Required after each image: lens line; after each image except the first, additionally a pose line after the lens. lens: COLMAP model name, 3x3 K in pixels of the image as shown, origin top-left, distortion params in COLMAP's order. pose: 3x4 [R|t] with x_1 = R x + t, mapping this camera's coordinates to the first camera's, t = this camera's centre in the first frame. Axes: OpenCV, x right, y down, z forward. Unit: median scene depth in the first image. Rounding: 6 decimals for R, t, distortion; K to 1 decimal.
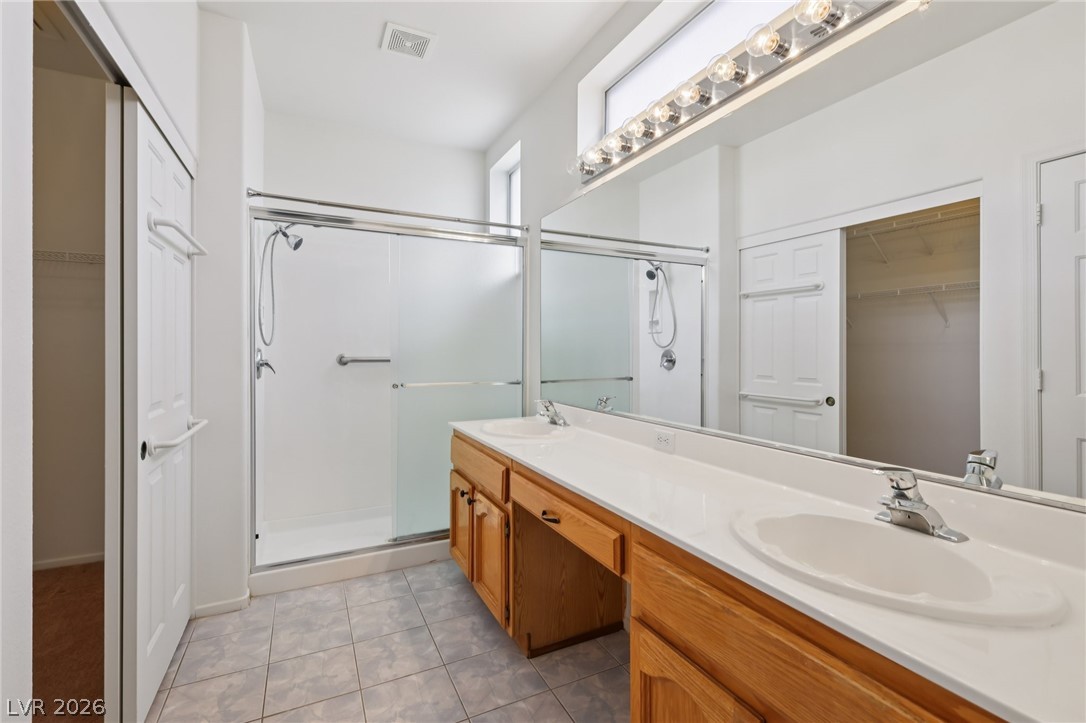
lens RADIAL K [[488.0, 0, 544.5], [0, 488.0, 352.1], [0, 0, 1]] dist [0.001834, 0.000000]
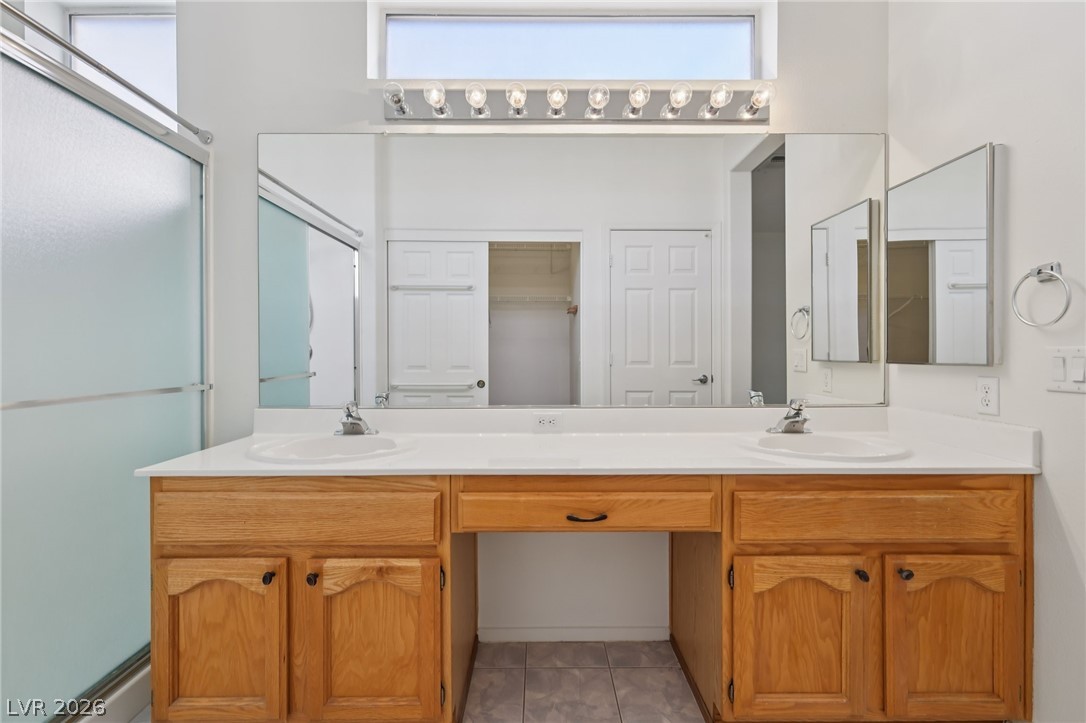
lens RADIAL K [[471.3, 0, 542.1], [0, 471.3, 357.2], [0, 0, 1]] dist [-0.004709, -0.000074]
pose [[0.440031, -0.013756, 0.897877, -0.410477], [0.006775, 0.999905, 0.011998, 0.022855], [-0.897957, 0.000804, 0.440082, 0.374692]]
